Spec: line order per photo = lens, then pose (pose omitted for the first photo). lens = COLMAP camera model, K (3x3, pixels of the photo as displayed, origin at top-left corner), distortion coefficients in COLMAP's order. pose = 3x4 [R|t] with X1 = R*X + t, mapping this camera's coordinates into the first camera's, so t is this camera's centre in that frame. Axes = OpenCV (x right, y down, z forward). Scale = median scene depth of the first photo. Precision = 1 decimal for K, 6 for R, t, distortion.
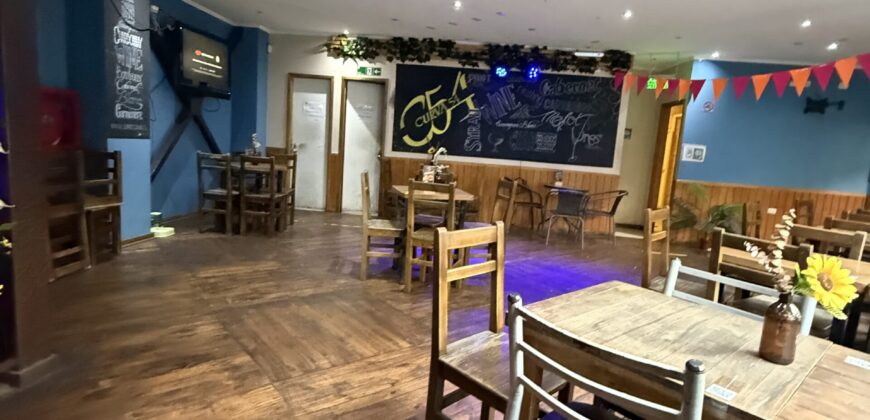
lens RADIAL K [[462.5, 0, 435.0], [0, 462.5, 209.1], [0, 0, 1]] dist [-0.003644, 0.000375]
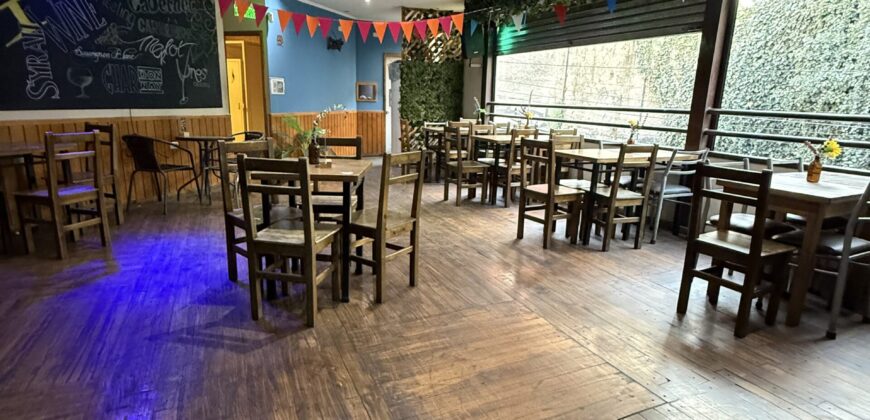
lens RADIAL K [[462.5, 0, 434.8], [0, 462.5, 206.6], [0, 0, 1]] dist [-0.003644, 0.000375]
pose [[0.256903, -0.284072, 0.923745, -0.375786], [0.135764, 0.956955, 0.256527, -0.080399], [-0.956854, 0.059509, 0.284411, 0.379607]]
